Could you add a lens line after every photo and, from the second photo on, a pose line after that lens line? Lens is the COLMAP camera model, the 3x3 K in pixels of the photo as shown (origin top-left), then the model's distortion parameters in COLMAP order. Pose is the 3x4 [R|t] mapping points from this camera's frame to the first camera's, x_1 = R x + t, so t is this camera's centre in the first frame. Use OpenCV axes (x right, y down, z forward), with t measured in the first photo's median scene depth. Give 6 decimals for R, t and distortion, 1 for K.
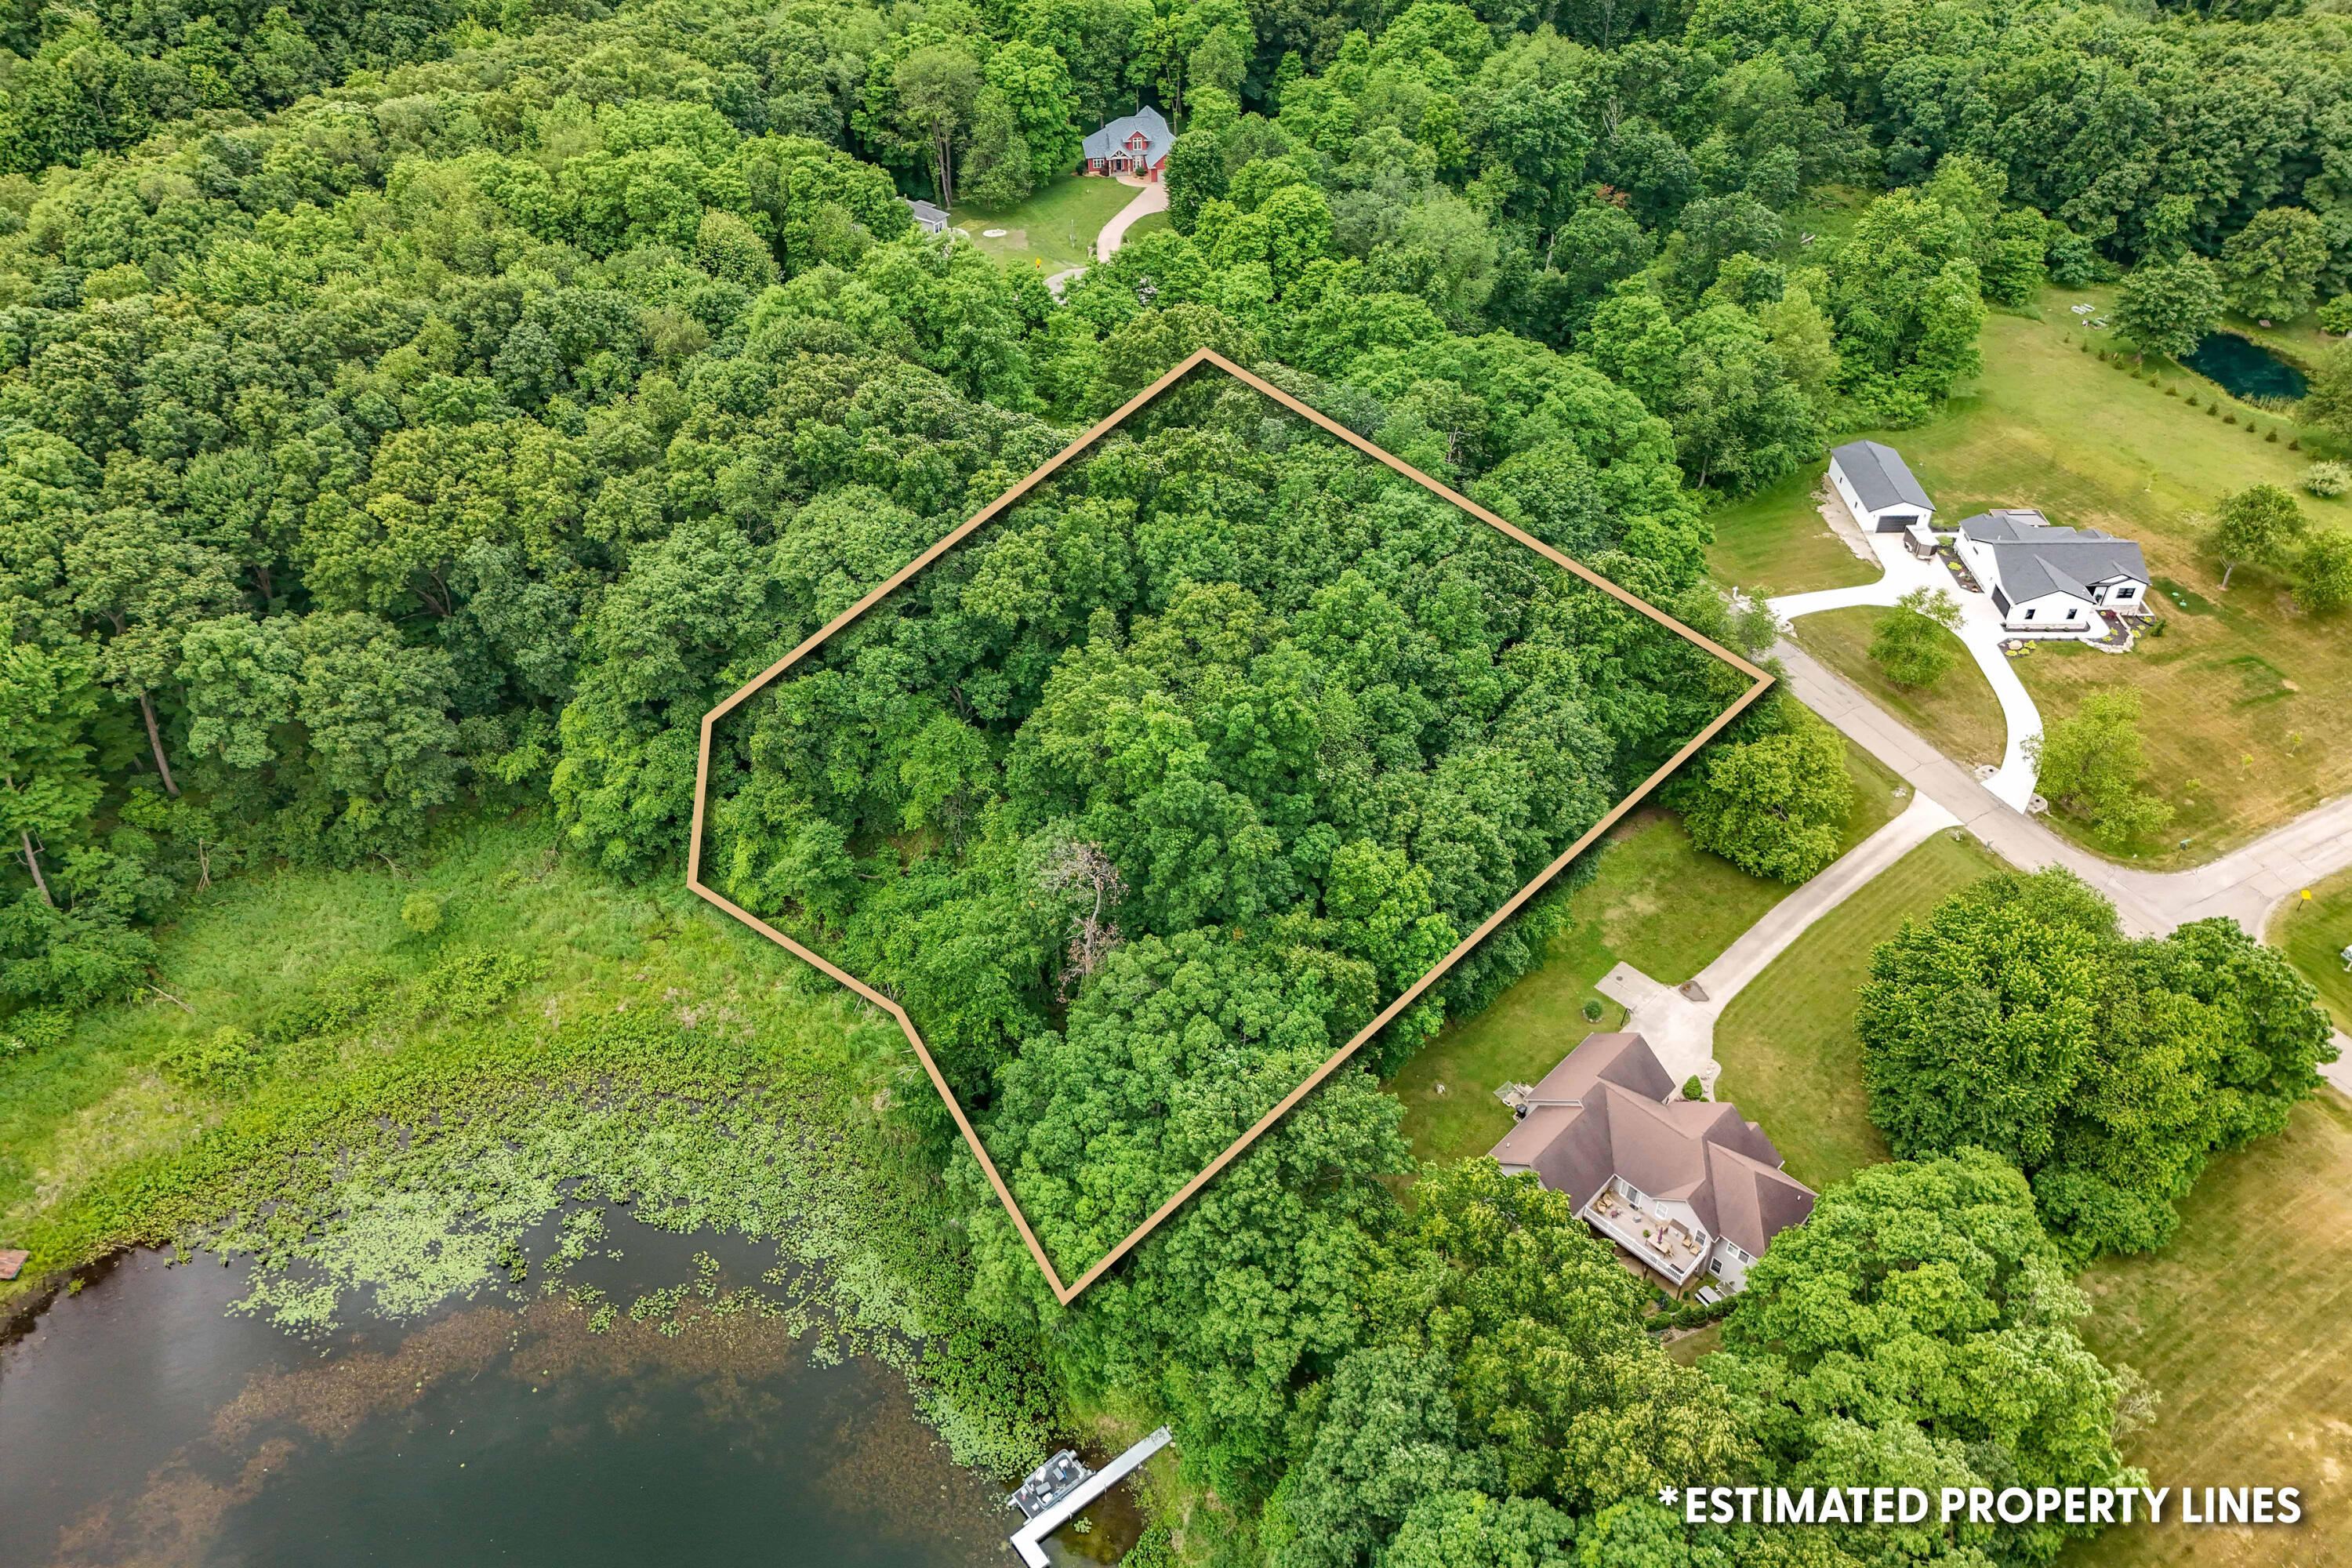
lens RADIAL K [[1739.0, 0, 1173.1], [0, 1739.0, 678.6], [0, 0, 1]] dist [0.045186, -0.004680]
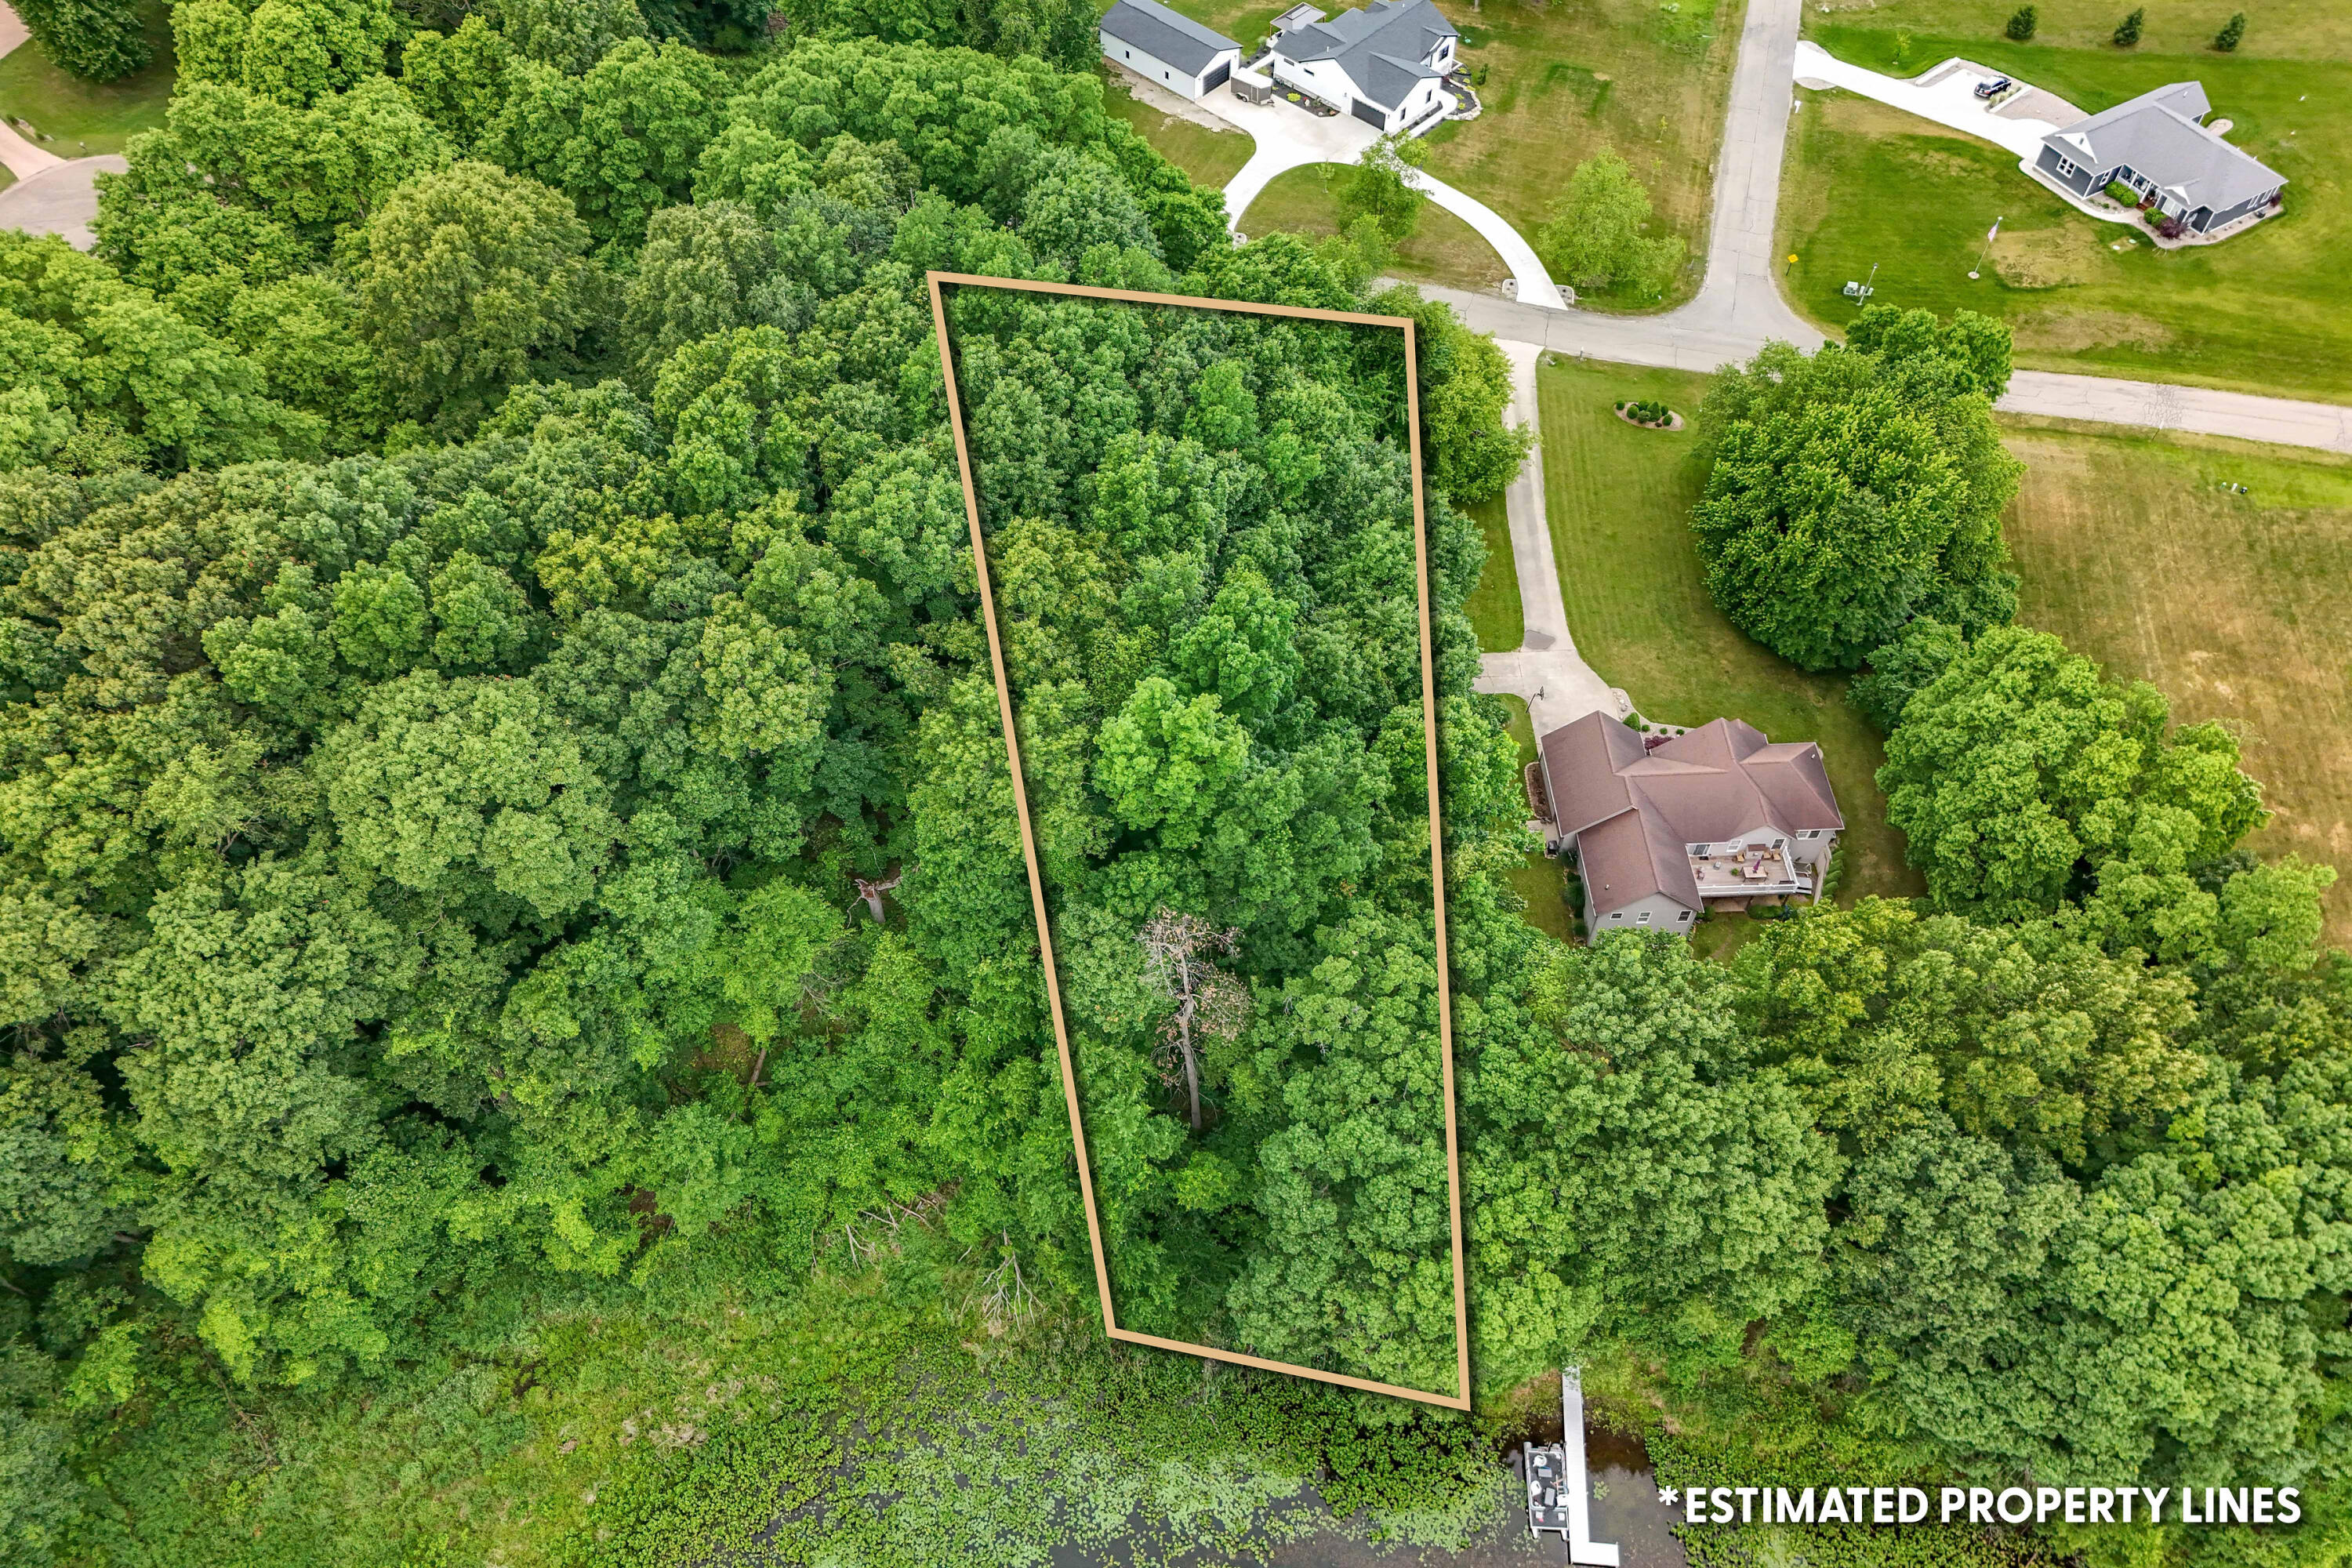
lens RADIAL K [[1745.5, 0, 1187.6], [0, 1745.5, 790.1], [0, 0, 1]] dist [0.073169, -0.056086]
pose [[0.673835, -0.590858, 0.443658, -0.294558], [0.436363, 0.802776, 0.406372, -0.219007], [-0.596267, -0.080232, 0.798767, 0.304439]]
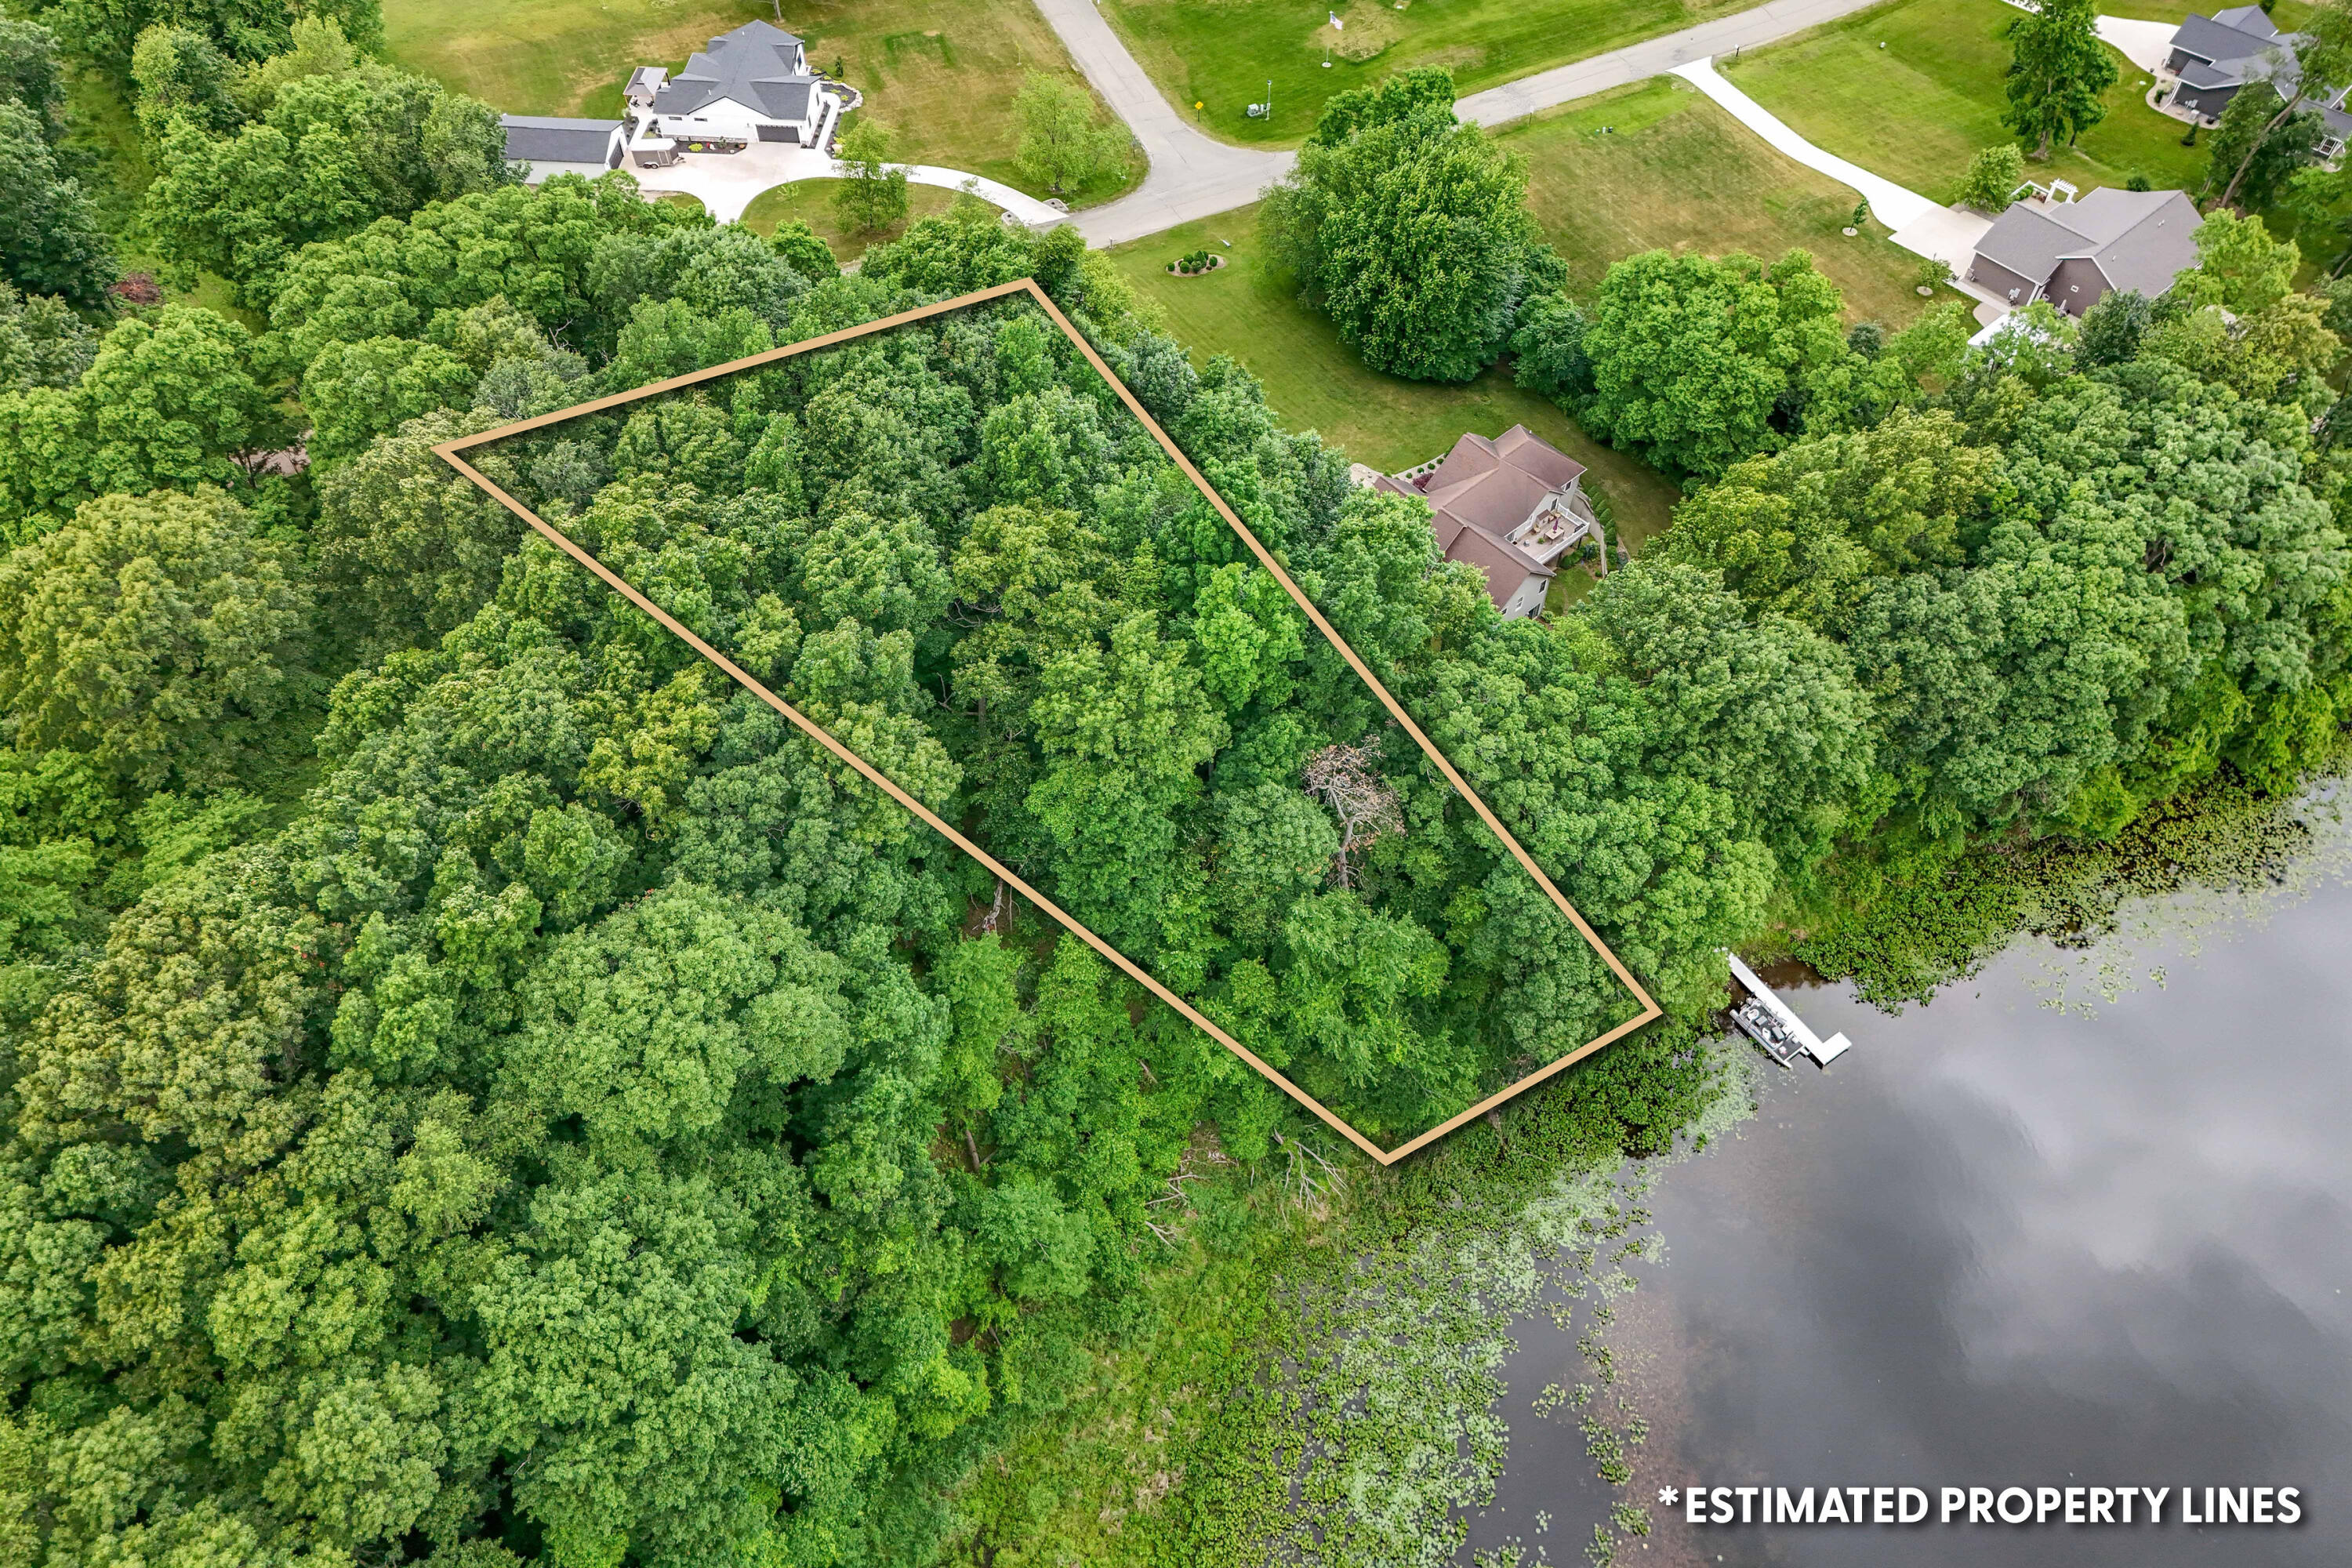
lens RADIAL K [[1767.9, 0, 1184.2], [0, 1767.9, 652.1], [0, 0, 1]] dist [0.046402, -0.006600]
pose [[0.068147, -0.752238, 0.655358, -0.481294], [0.598202, 0.556515, 0.576580, -0.390554], [-0.798442, 0.352744, 0.487916, 0.505966]]
